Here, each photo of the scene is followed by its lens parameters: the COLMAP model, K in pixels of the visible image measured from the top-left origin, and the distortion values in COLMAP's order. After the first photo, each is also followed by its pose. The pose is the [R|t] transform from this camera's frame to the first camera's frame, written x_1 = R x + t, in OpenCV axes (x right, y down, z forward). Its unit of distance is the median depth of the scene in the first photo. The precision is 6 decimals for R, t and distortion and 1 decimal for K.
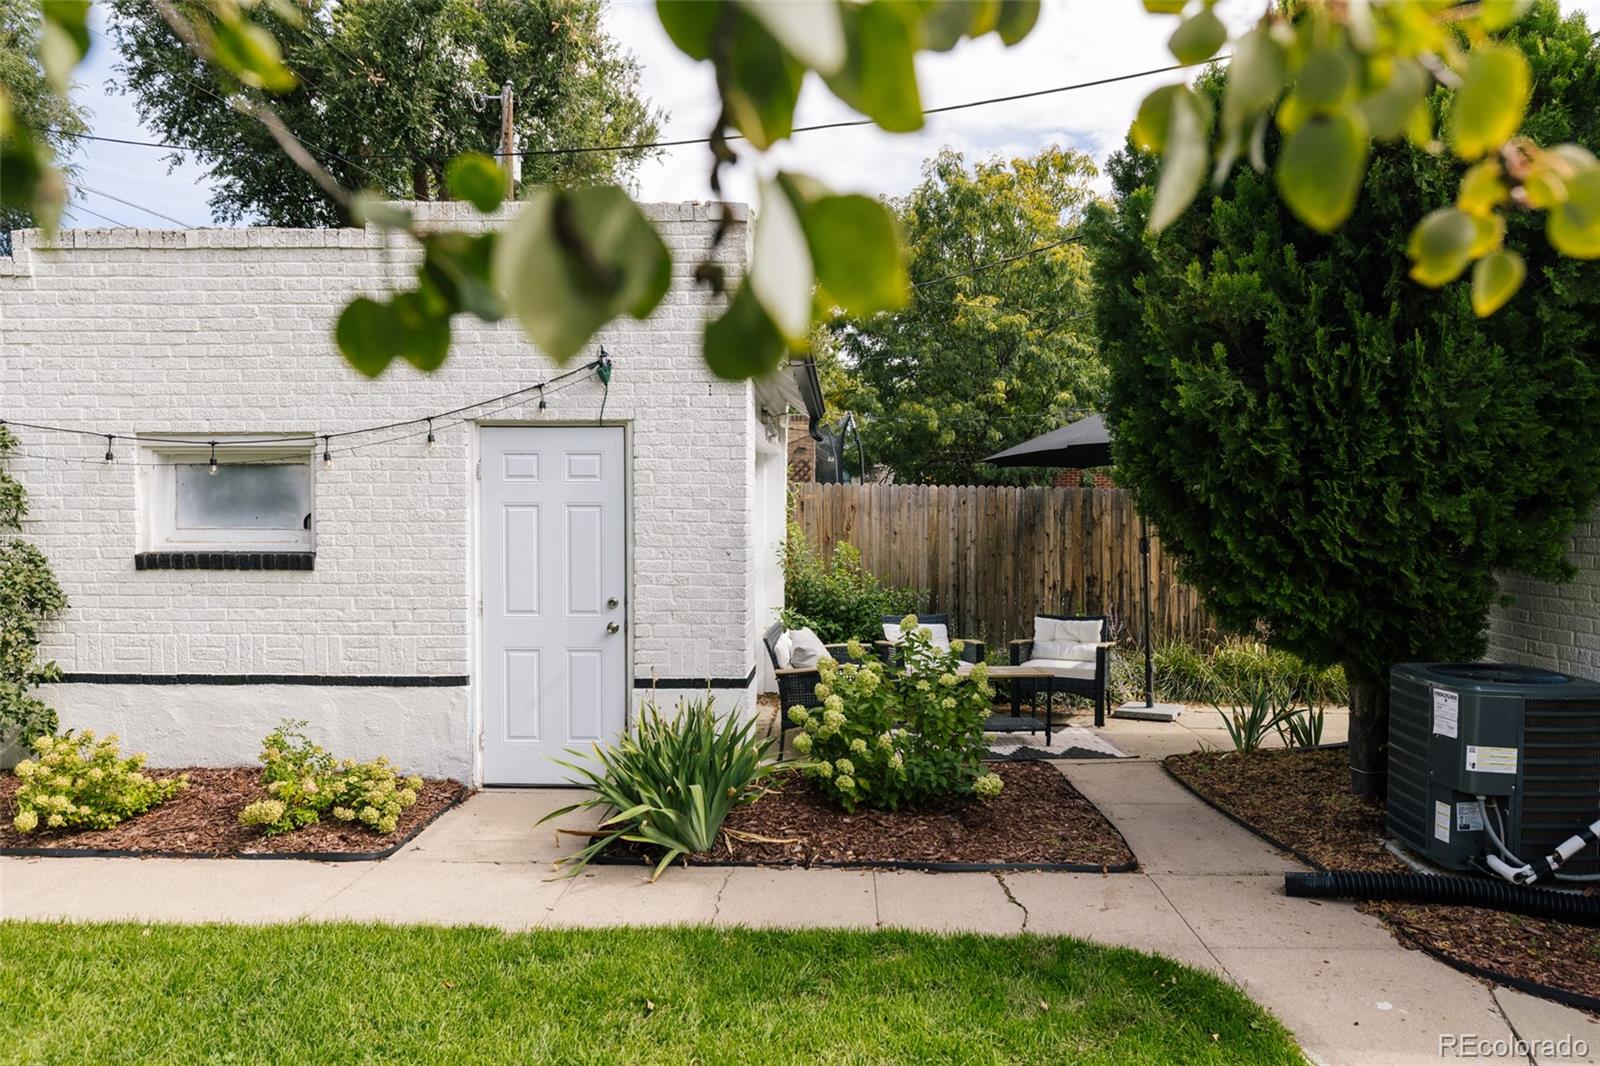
lens RADIAL K [[1022.0, 0, 800.0], [0, 1022.0, 533.0], [0, 0, 1]] dist [0.006414, -0.003986]
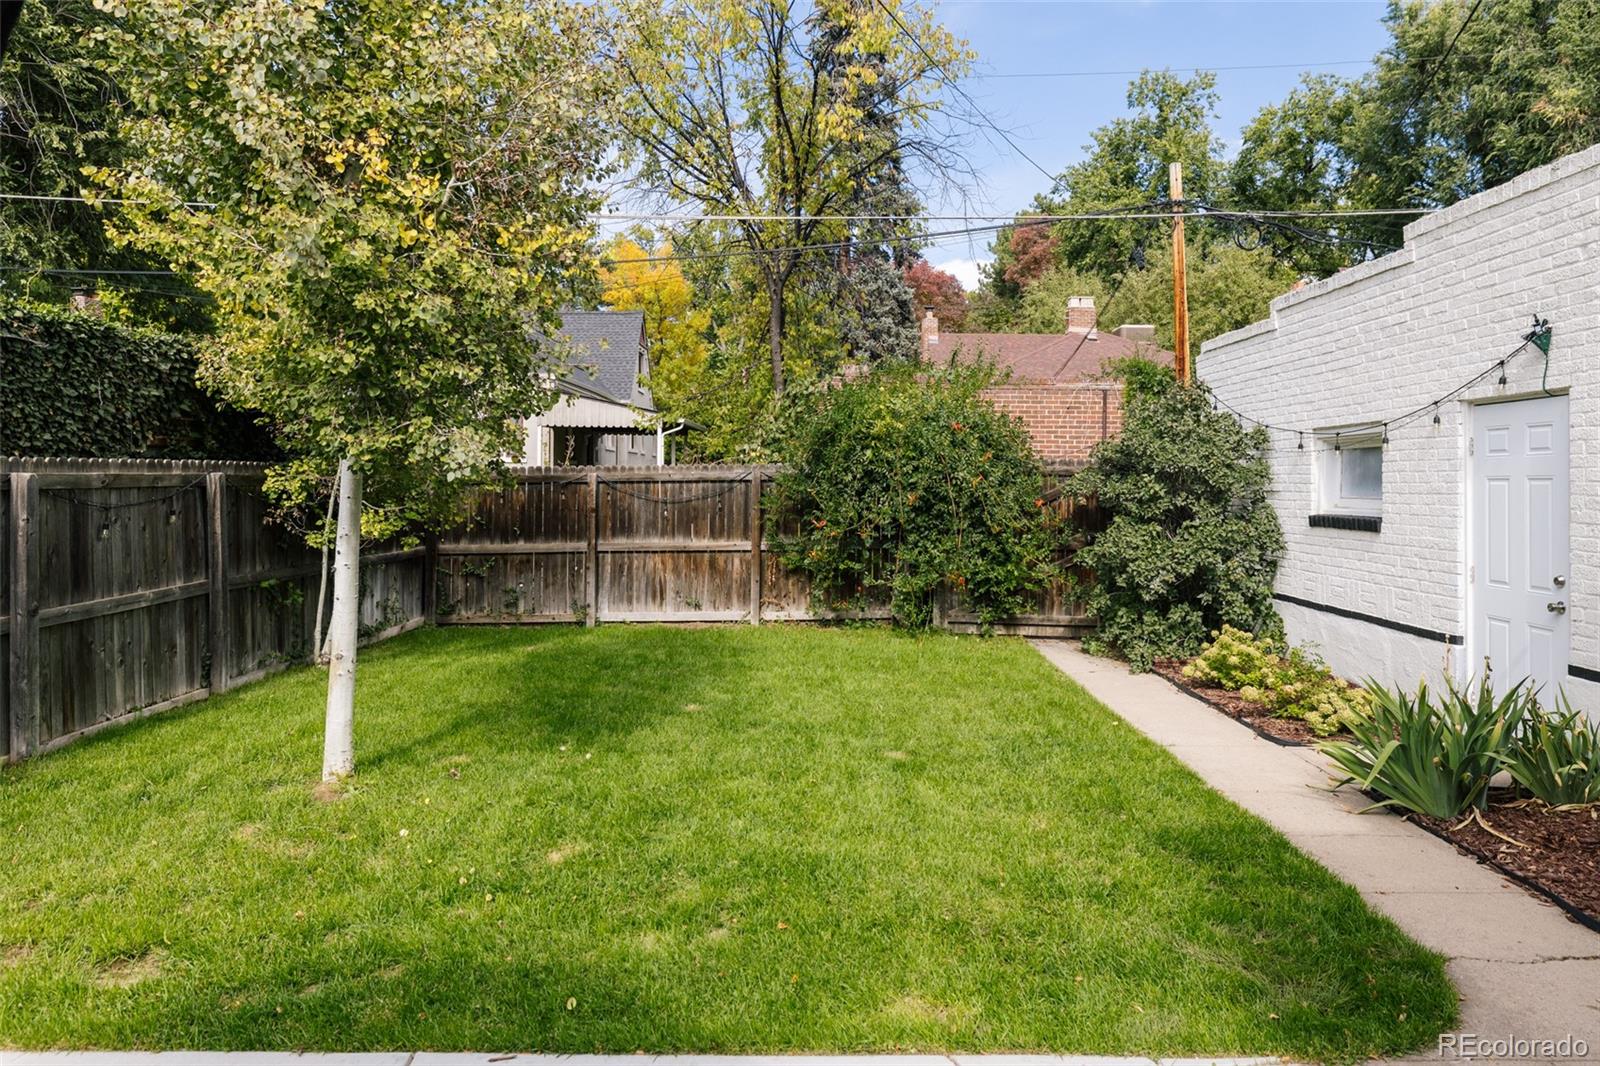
lens RADIAL K [[1027.8, 0, 824.9], [0, 1027.8, 489.4], [0, 0, 1]] dist [0.000610, -0.001198]
pose [[0.045183, 0.004706, -0.998968, 0.830122], [-0.021445, 0.999763, 0.003740, -0.006679], [0.998748, 0.021254, 0.045274, 0.309879]]
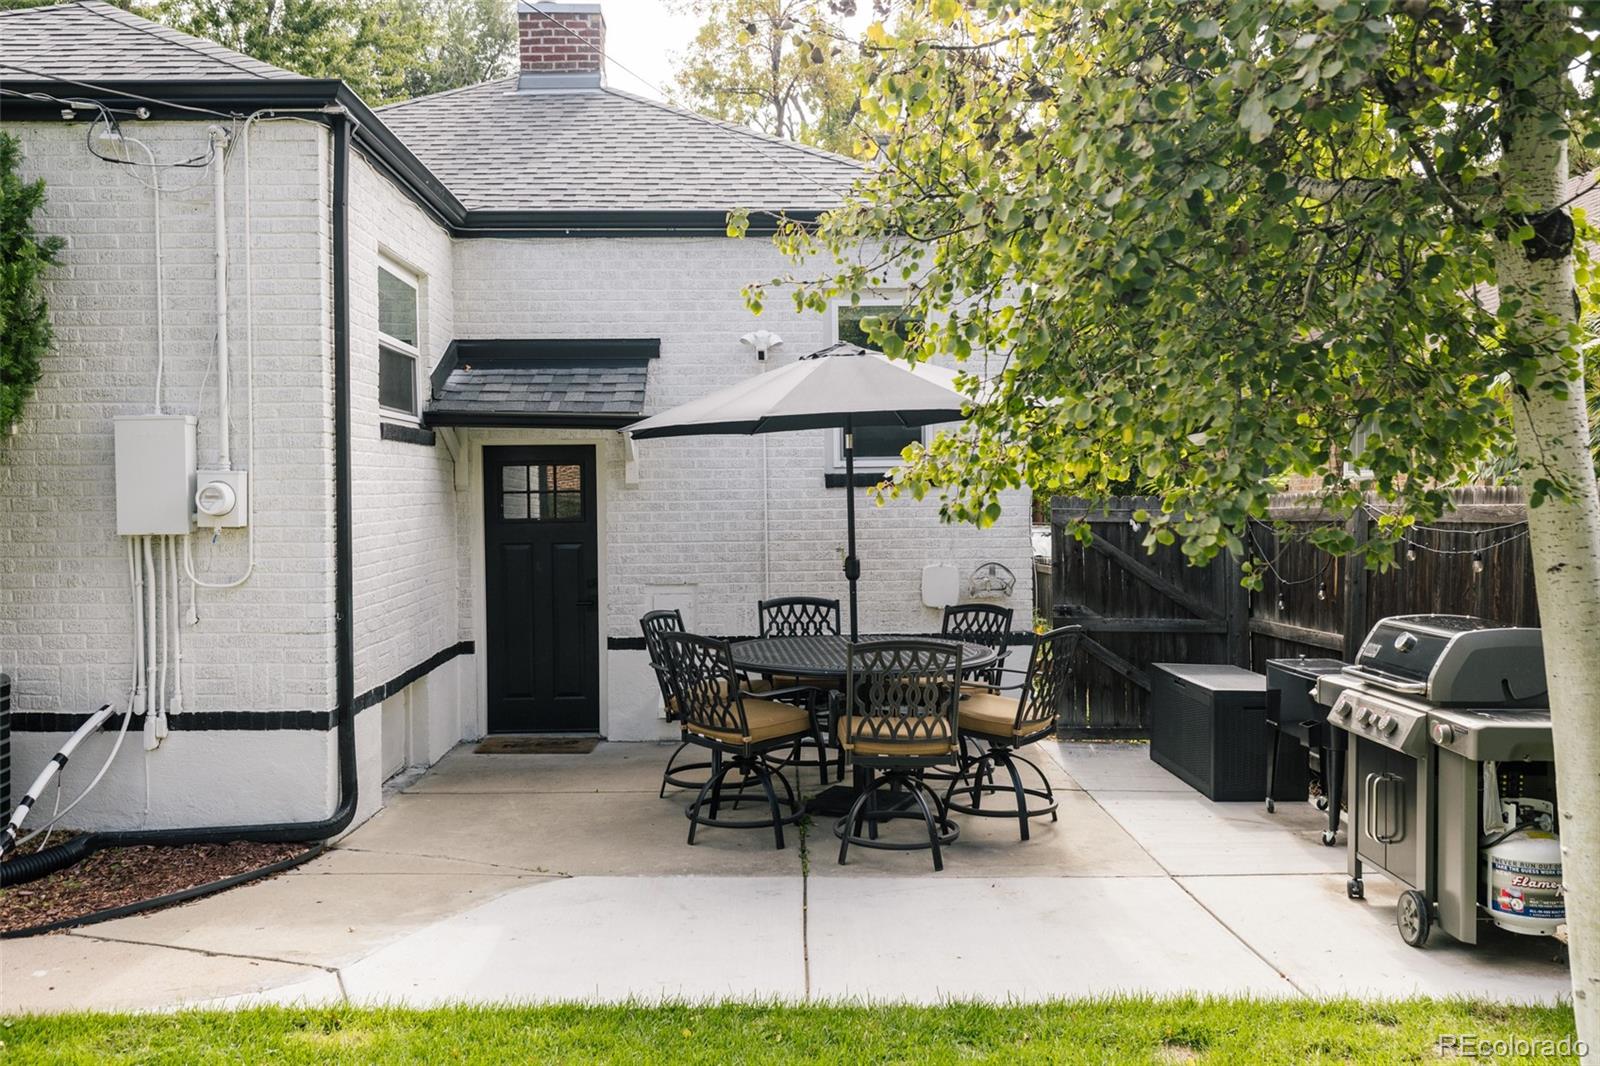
lens RADIAL K [[1330.1, 0, 799.2], [0, 1330.1, 509.8], [0, 0, 1]] dist [-0.003320, -0.003785]
pose [[-0.068440, -0.006014, 0.997637, -0.584264], [0.026366, 0.999622, 0.007835, -0.015696], [-0.997307, 0.026839, -0.068255, 0.177009]]
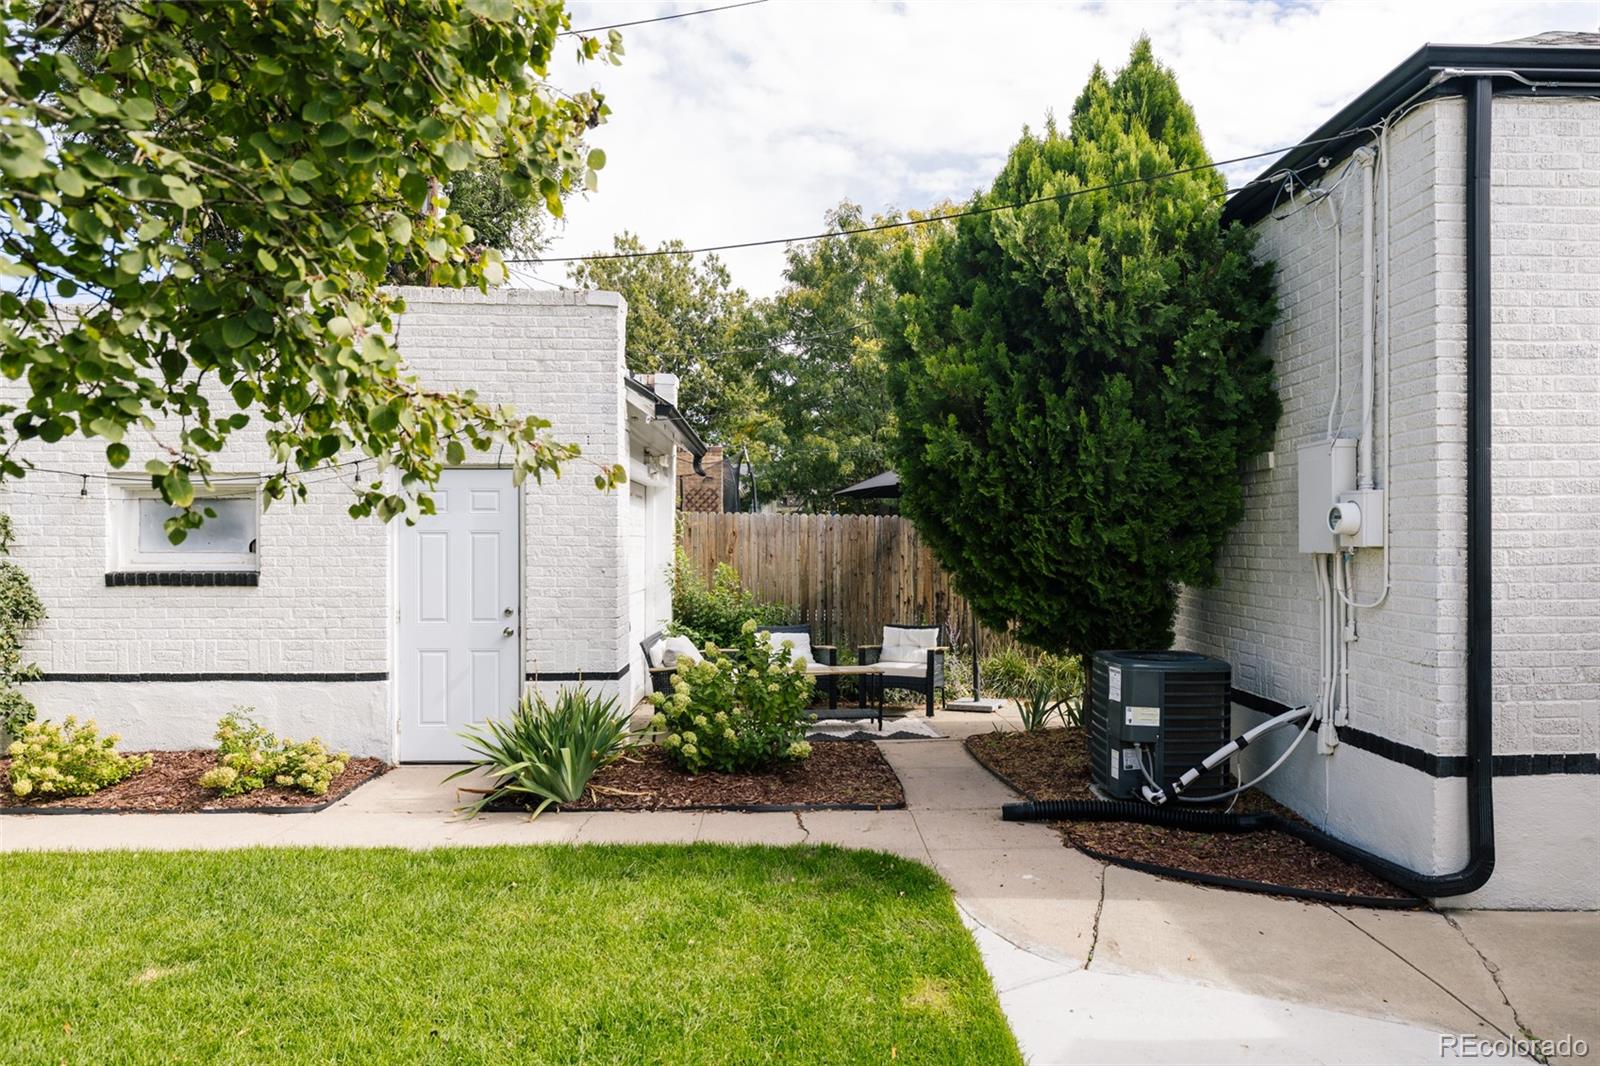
lens RADIAL K [[1022.0, 0, 800.0], [0, 1022.0, 533.0], [0, 0, 1]] dist [0.006414, -0.003986]
pose [[0.997941, -0.000831, 0.064129, 0.100116], [0.002353, 0.999718, -0.023651, 0.003942], [-0.064091, 0.023753, 0.997661, -0.288426]]
